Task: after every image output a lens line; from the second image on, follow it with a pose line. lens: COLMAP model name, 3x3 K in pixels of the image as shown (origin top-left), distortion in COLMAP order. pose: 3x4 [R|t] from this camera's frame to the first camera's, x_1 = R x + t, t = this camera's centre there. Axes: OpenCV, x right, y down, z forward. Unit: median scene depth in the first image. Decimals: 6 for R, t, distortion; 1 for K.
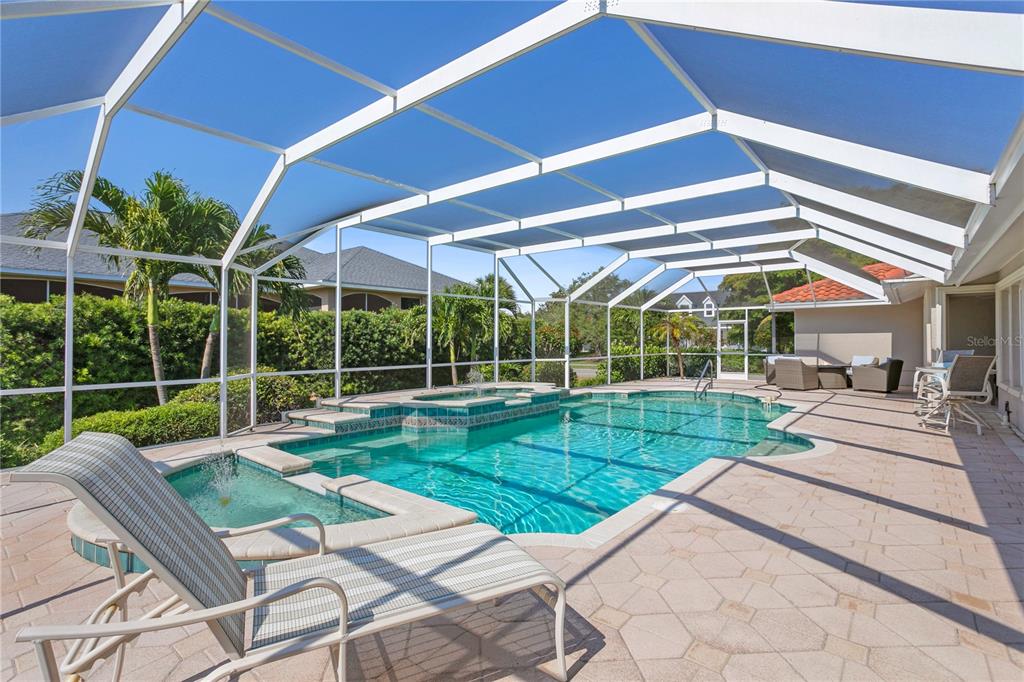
lens RADIAL K [[494.3, 0, 512.4], [0, 494.3, 341.0], [0, 0, 1]] dist [-0.019981, 0.005757]
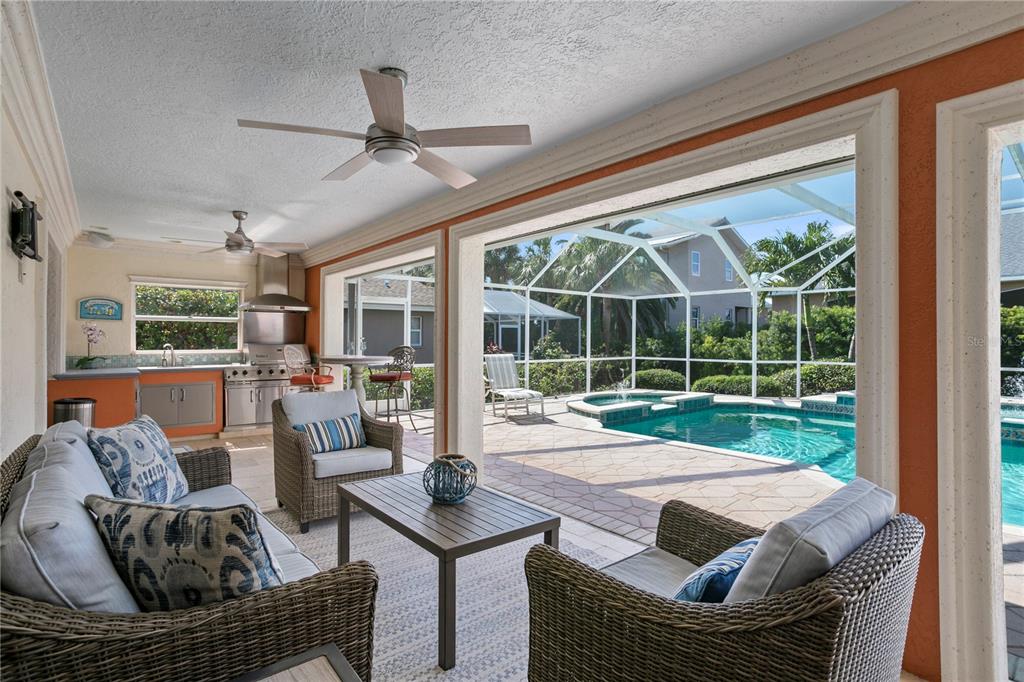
lens RADIAL K [[494.3, 0, 503.5], [0, 494.3, 342.1], [0, 0, 1]] dist [-0.019981, 0.005757]
pose [[-0.197893, 0.008638, -0.980186, 0.571006], [-0.002189, 0.999955, 0.009254, 0.000856], [0.980221, 0.003977, -0.197865, 0.251961]]
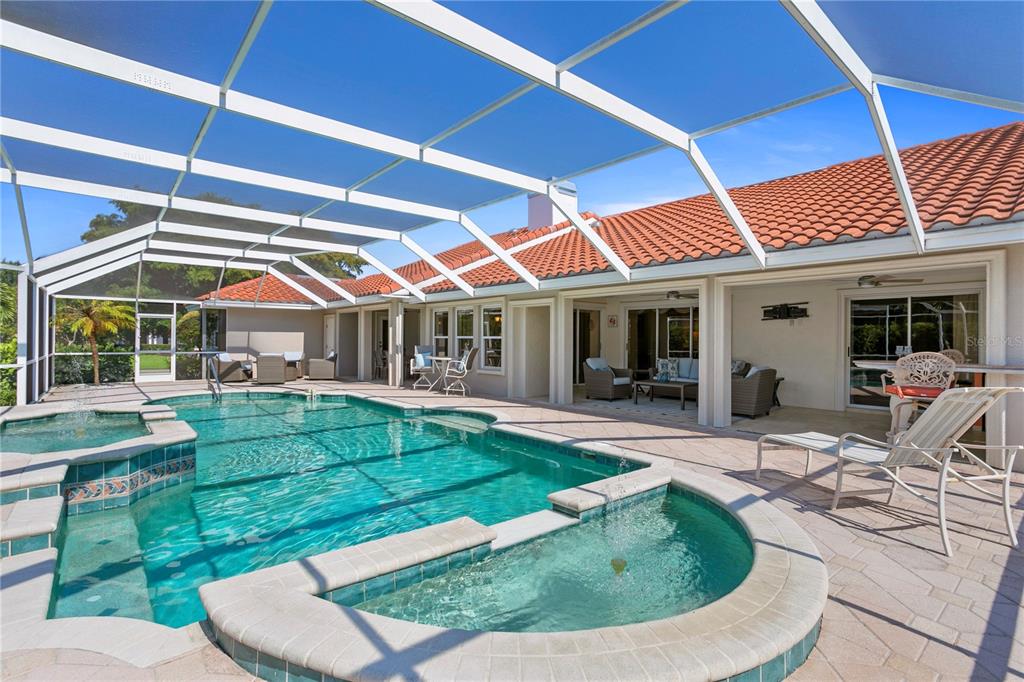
lens RADIAL K [[494.3, 0, 500.4], [0, 494.3, 332.4], [0, 0, 1]] dist [-0.019981, 0.005757]
pose [[0.185259, 0.020599, 0.982474, -0.368238], [-0.006536, 0.999784, -0.019729, 0.004893], [-0.982668, -0.002766, 0.185354, 0.293307]]
